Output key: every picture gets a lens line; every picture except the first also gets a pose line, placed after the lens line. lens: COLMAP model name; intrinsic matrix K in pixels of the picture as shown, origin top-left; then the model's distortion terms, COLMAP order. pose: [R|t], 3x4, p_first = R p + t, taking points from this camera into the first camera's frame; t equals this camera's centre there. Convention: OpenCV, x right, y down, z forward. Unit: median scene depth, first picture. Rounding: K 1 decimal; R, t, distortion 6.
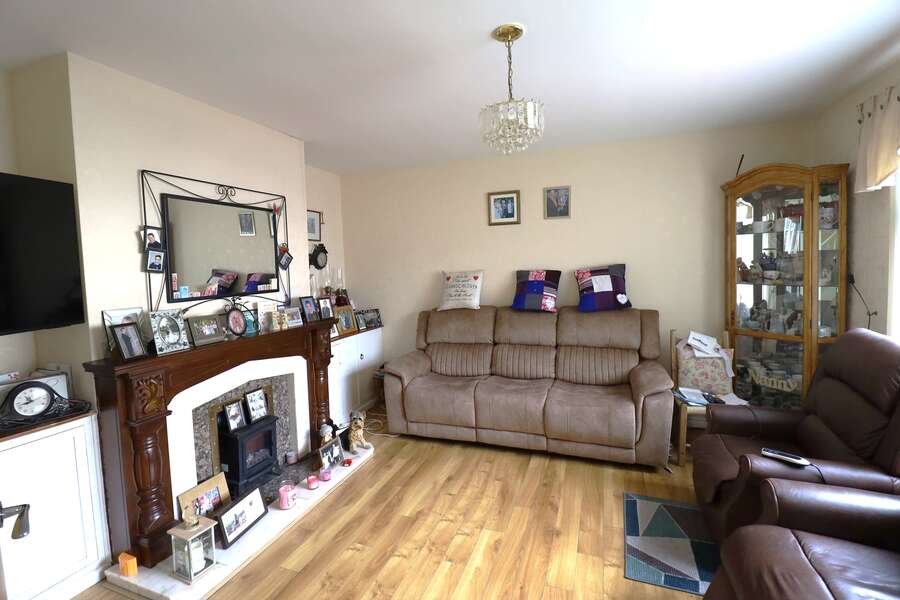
lens RADIAL K [[411.2, 0, 447.1], [0, 411.2, 288.7], [0, 0, 1]] dist [-0.000199, -0.013624]
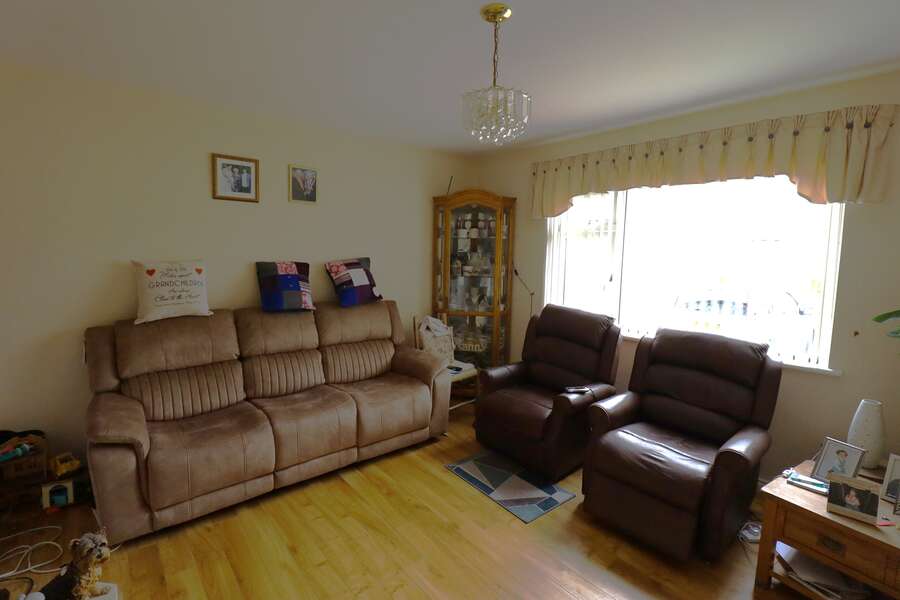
lens RADIAL K [[411.2, 0, 447.1], [0, 411.2, 288.7], [0, 0, 1]] dist [-0.000199, -0.013624]
pose [[0.494943, -0.038782, 0.868059, -0.381596], [0.016091, 0.999241, 0.035468, -0.016339], [-0.868776, -0.003587, 0.495192, 0.329560]]
